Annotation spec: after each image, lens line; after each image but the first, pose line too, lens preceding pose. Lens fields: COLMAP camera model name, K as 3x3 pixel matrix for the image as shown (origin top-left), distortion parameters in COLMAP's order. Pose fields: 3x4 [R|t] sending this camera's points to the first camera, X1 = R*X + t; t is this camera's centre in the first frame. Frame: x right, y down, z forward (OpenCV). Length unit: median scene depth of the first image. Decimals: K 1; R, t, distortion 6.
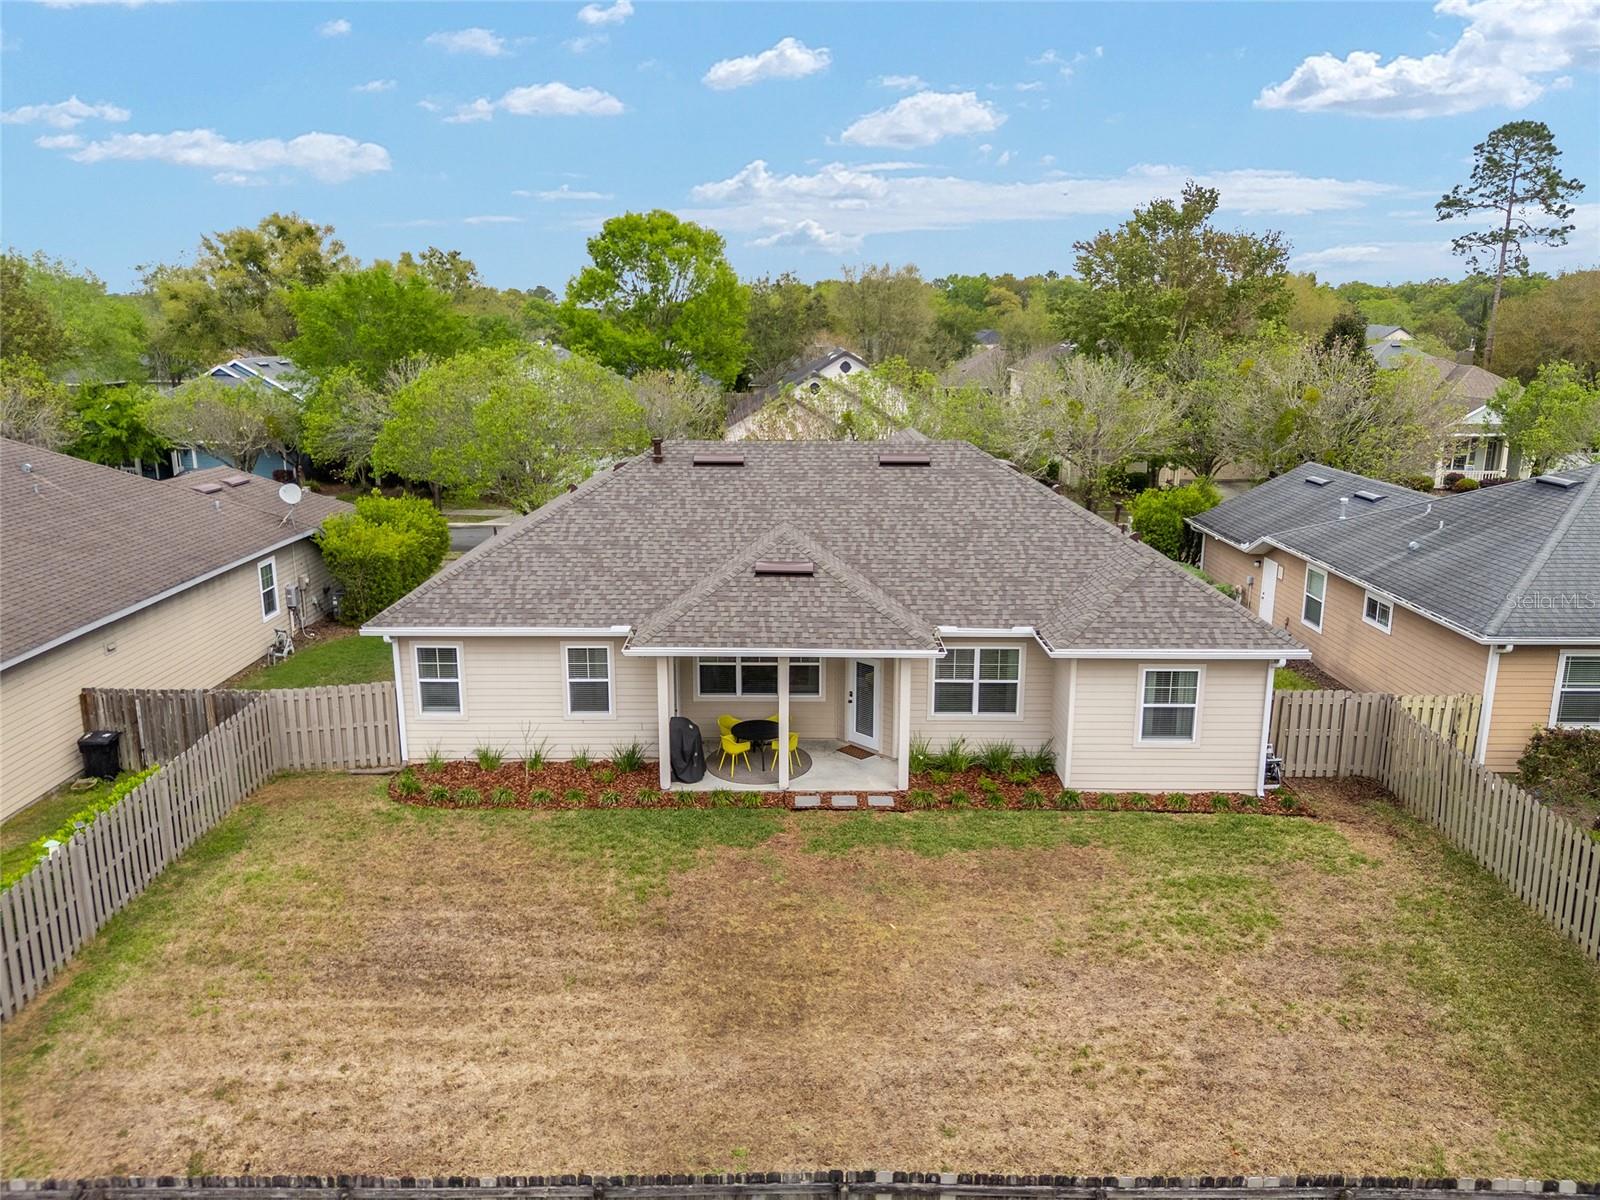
lens RADIAL K [[1168.0, 0, 788.7], [0, 1168.0, 597.5], [0, 0, 1]] dist [0.072304, -0.074674]
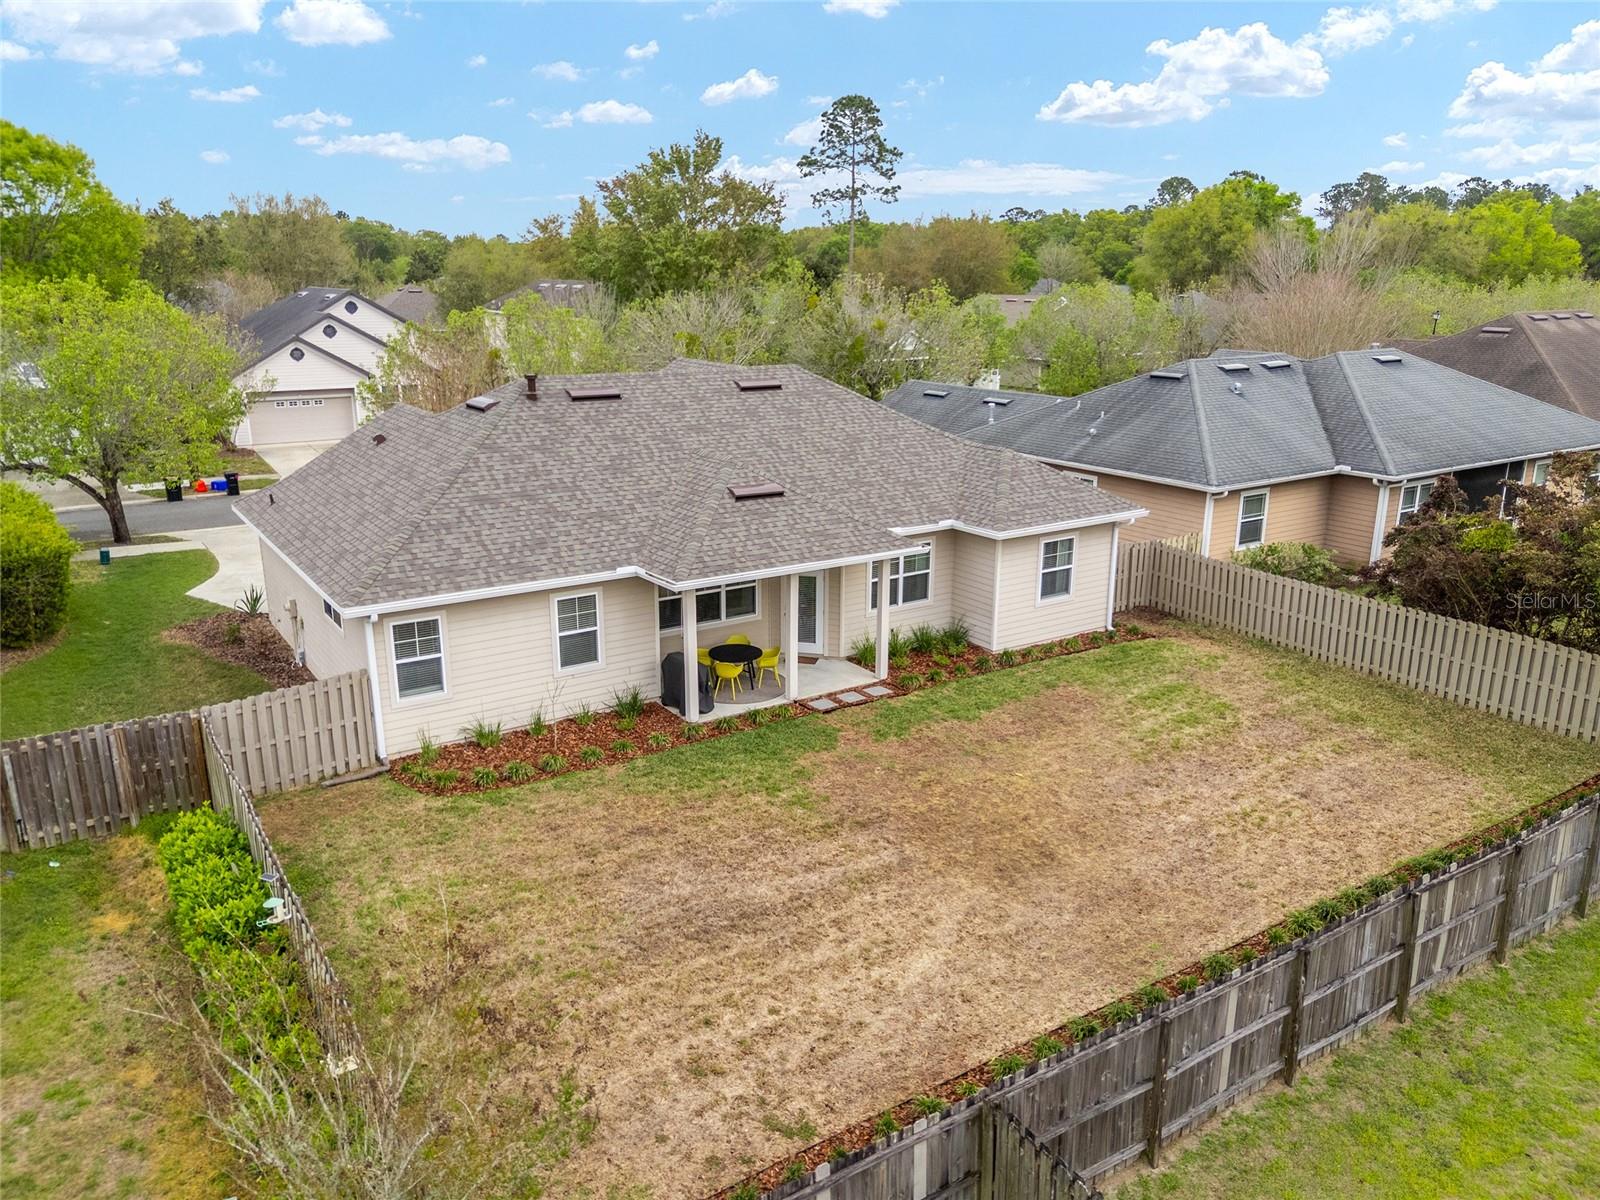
lens RADIAL K [[1168.0, 0, 788.7], [0, 1168.0, 597.5], [0, 0, 1]] dist [0.072304, -0.074674]
pose [[0.836331, -0.148234, 0.527804, -0.527236], [0.125318, 0.988952, 0.079174, -0.009665], [-0.533710, -0.000073, 0.845668, 0.111069]]
